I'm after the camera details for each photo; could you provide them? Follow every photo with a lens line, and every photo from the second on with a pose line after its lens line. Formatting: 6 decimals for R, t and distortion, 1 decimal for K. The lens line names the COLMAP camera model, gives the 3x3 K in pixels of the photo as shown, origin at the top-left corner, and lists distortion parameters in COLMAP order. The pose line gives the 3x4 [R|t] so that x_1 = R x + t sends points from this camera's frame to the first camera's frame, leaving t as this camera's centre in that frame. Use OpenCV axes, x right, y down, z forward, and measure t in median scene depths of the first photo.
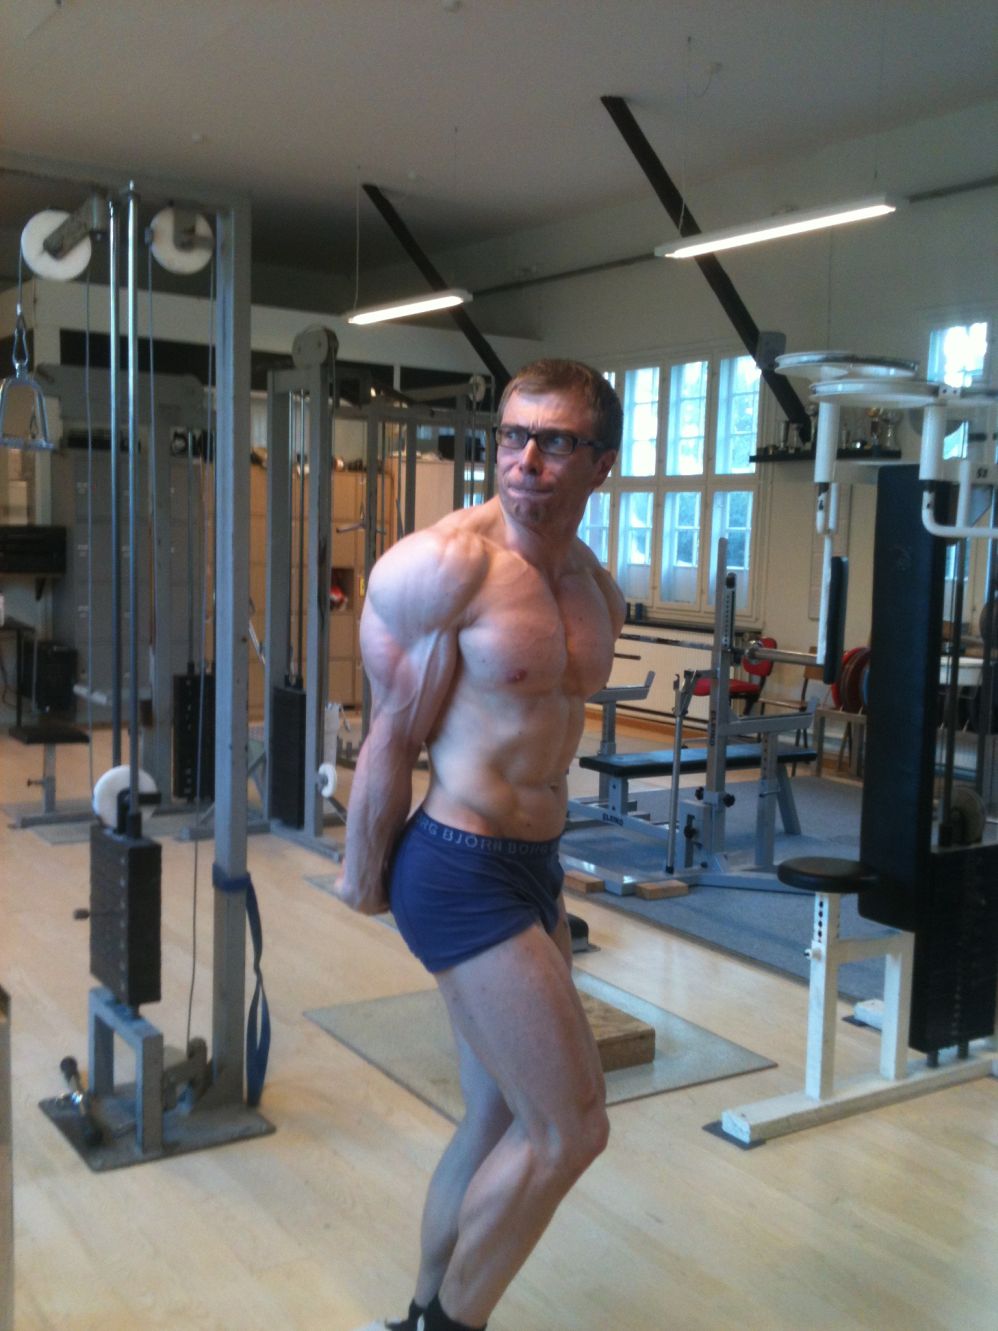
lens RADIAL K [[1453.3, 0, 506.1], [0, 1453.3, 701.3], [0, 0, 1]] dist [0.159282, -0.405854]
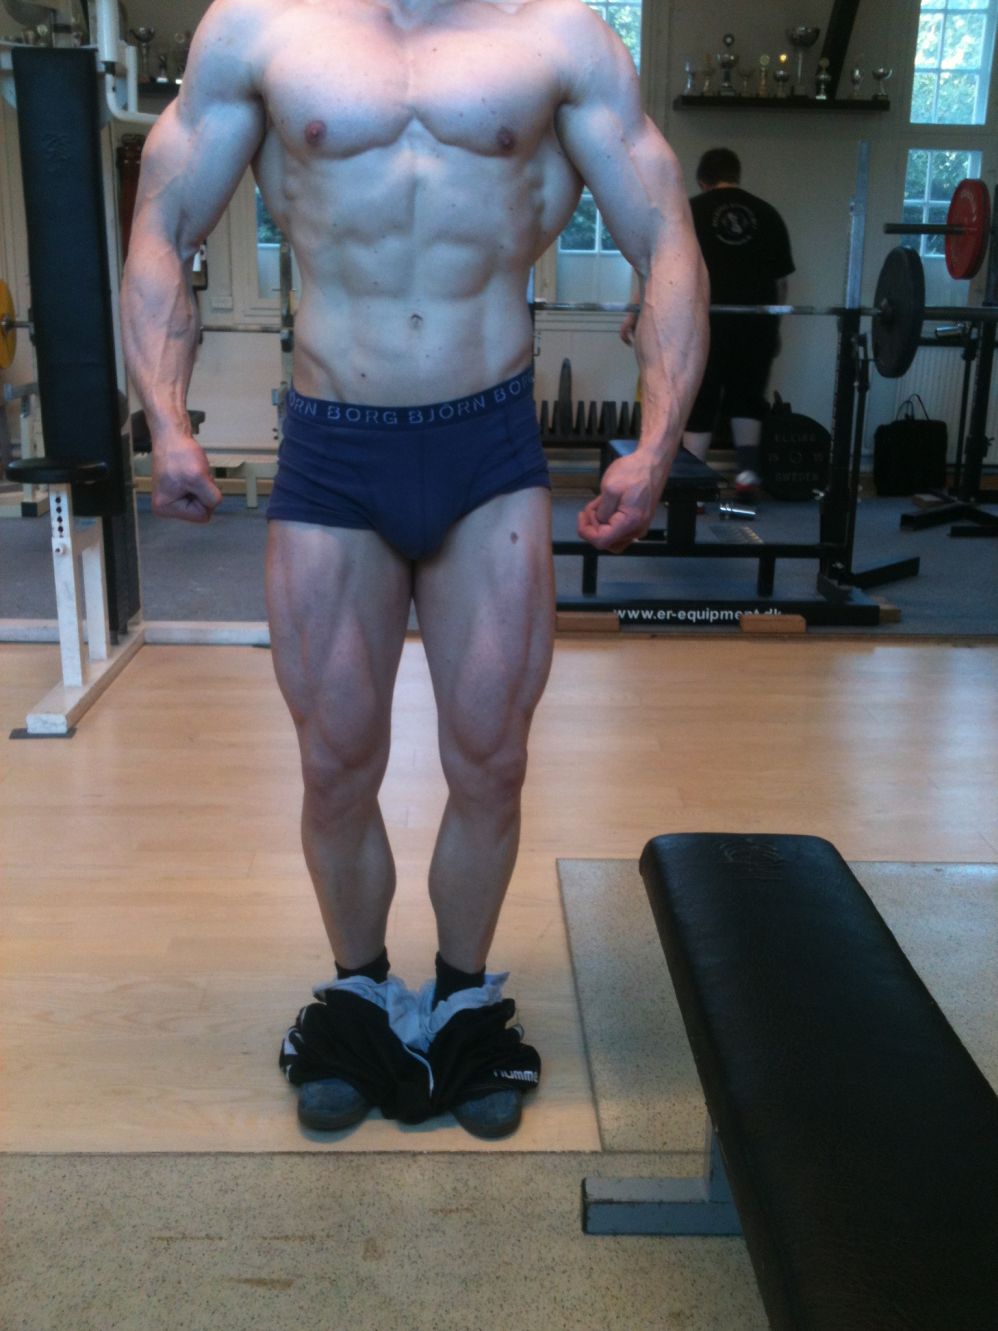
lens RADIAL K [[1453.3, 0, 506.1], [0, 1453.3, 701.3], [0, 0, 1]] dist [0.159282, -0.405854]
pose [[0.523773, -0.258425, 0.811713, -0.324103], [0.102082, 0.965049, 0.241372, 0.037954], [-0.845720, -0.043563, 0.531846, 0.118725]]
